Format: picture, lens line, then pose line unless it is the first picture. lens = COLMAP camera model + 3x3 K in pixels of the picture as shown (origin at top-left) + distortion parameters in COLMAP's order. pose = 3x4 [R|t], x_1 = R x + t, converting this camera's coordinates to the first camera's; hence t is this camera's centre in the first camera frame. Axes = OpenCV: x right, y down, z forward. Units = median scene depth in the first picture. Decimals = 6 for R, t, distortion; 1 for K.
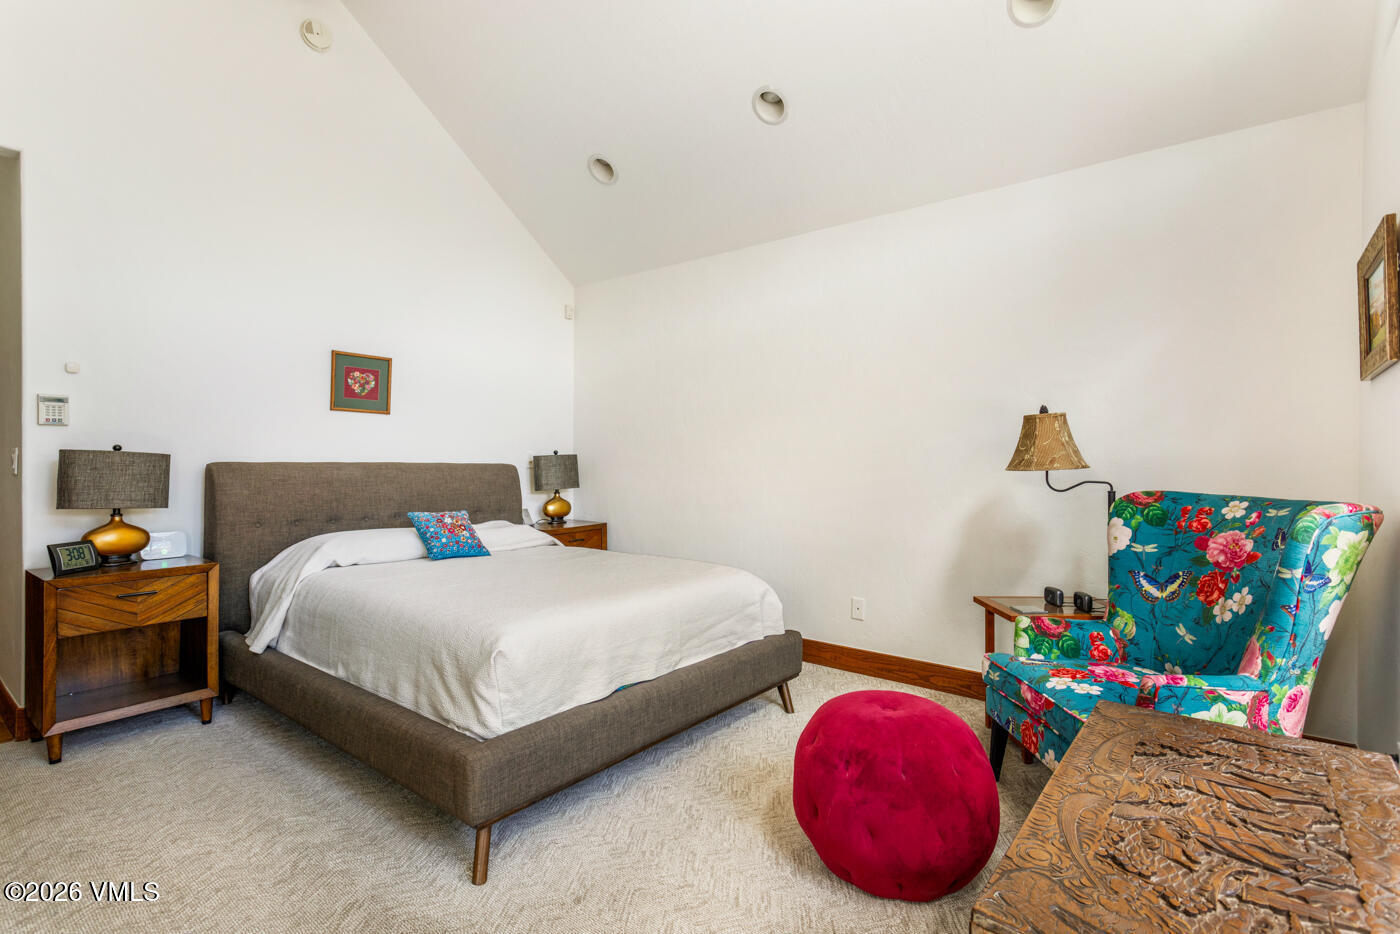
lens RADIAL K [[688.4, 0, 697.5], [0, 688.4, 469.8], [0, 0, 1]] dist [-0.023412, 0.012290]
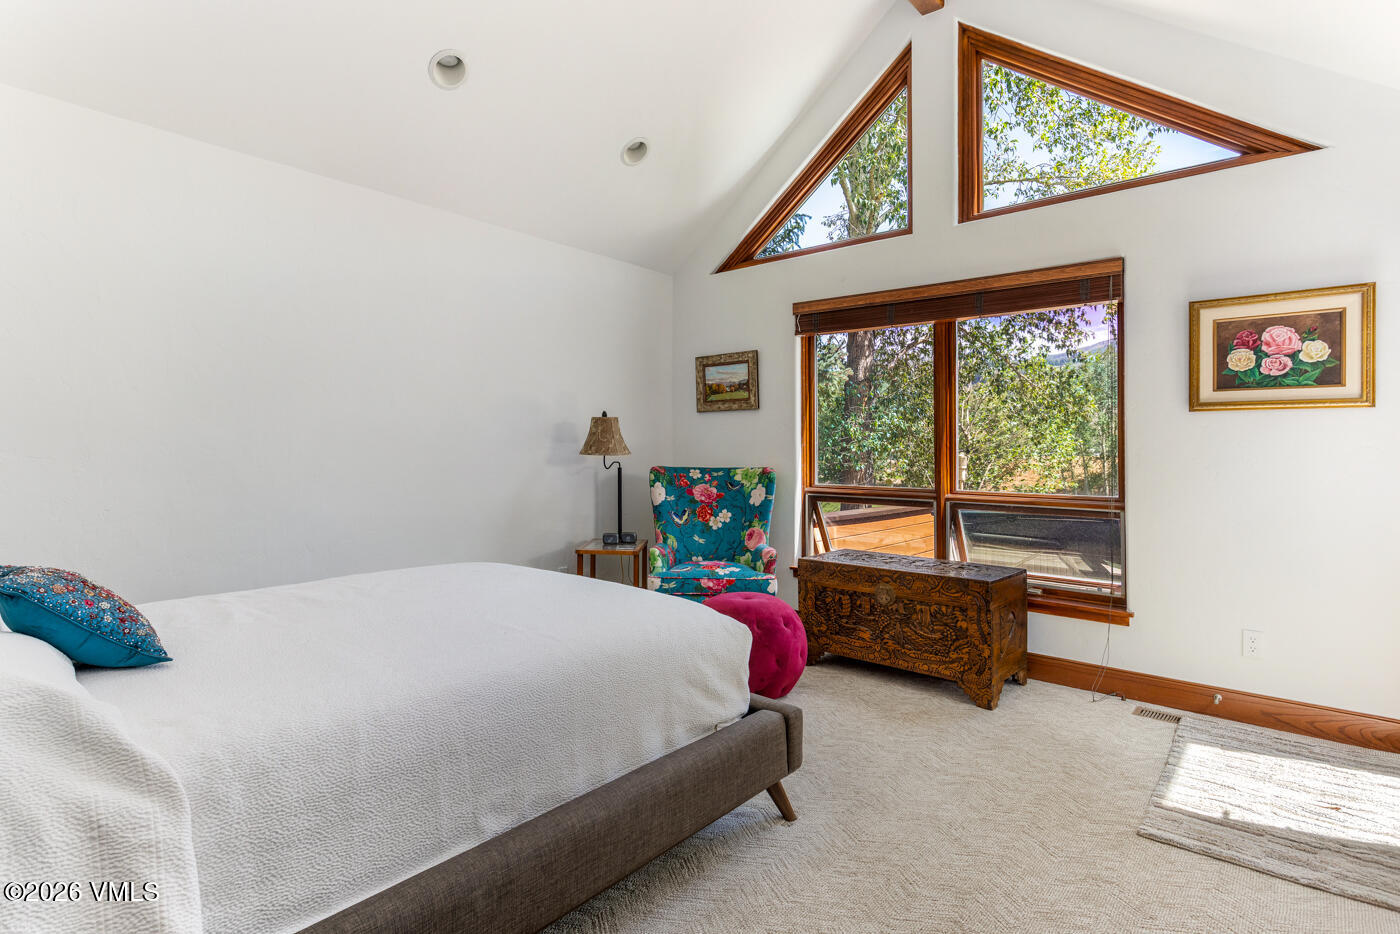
lens RADIAL K [[721.8, 0, 695.6], [0, 721.8, 437.5], [0, 0, 1]] dist [0.000674, 0.000227]
pose [[0.031310, 0.005494, 0.999495, -1.325164], [0.002117, 0.999982, -0.005563, -0.035474], [-0.999507, 0.002290, 0.031298, 0.945309]]
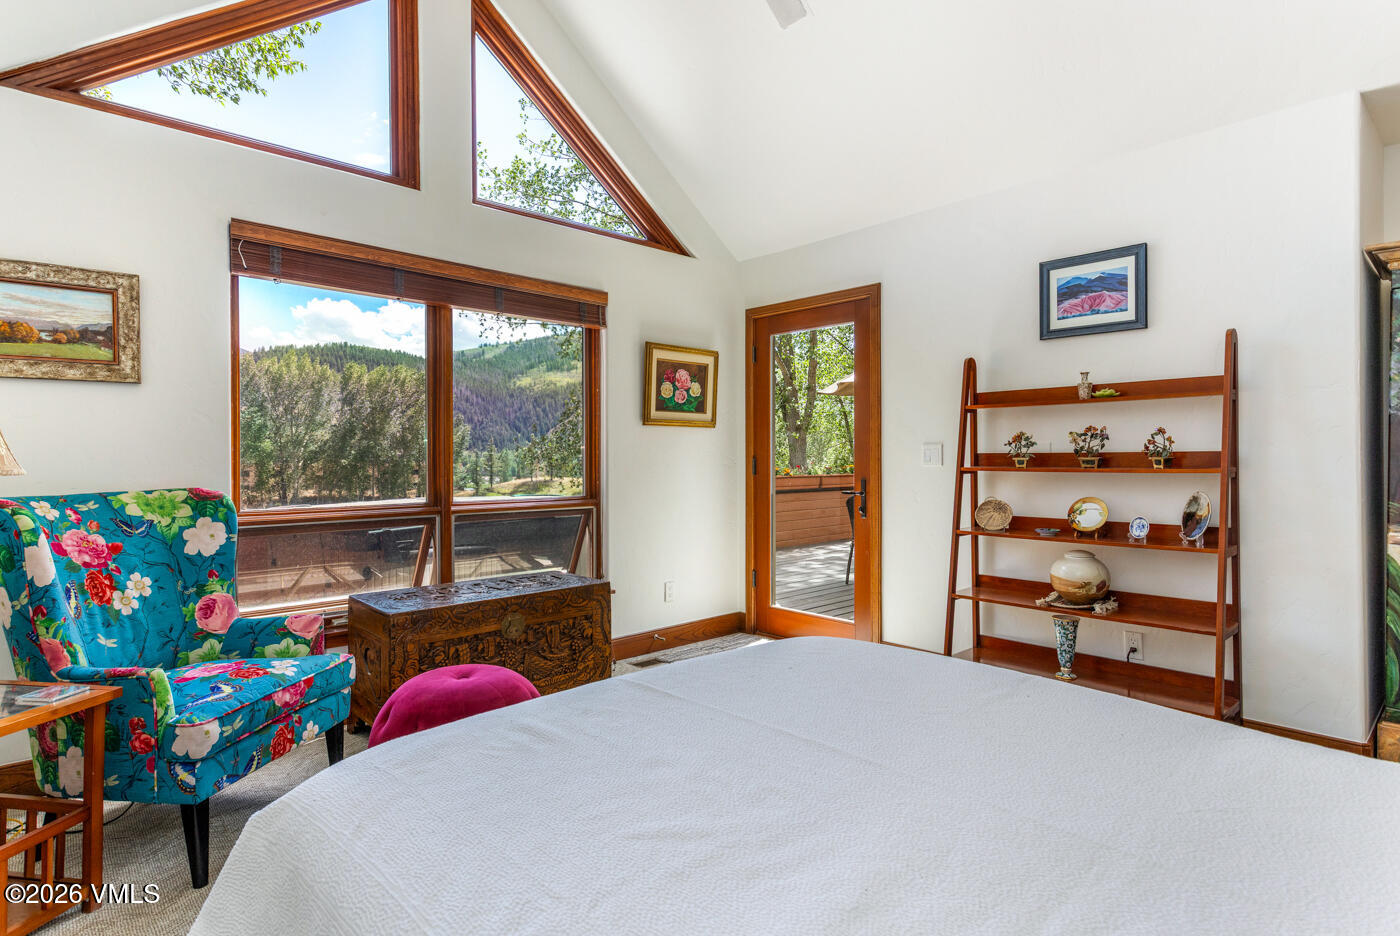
lens RADIAL K [[721.8, 0, 700.2], [0, 721.8, 455.9], [0, 0, 1]] dist [0.000674, 0.000227]
pose [[-0.990282, -0.005184, 0.138980, -0.235118], [-0.004334, 0.999970, 0.006416, -0.025289], [-0.139009, 0.005751, -0.990274, 1.873840]]
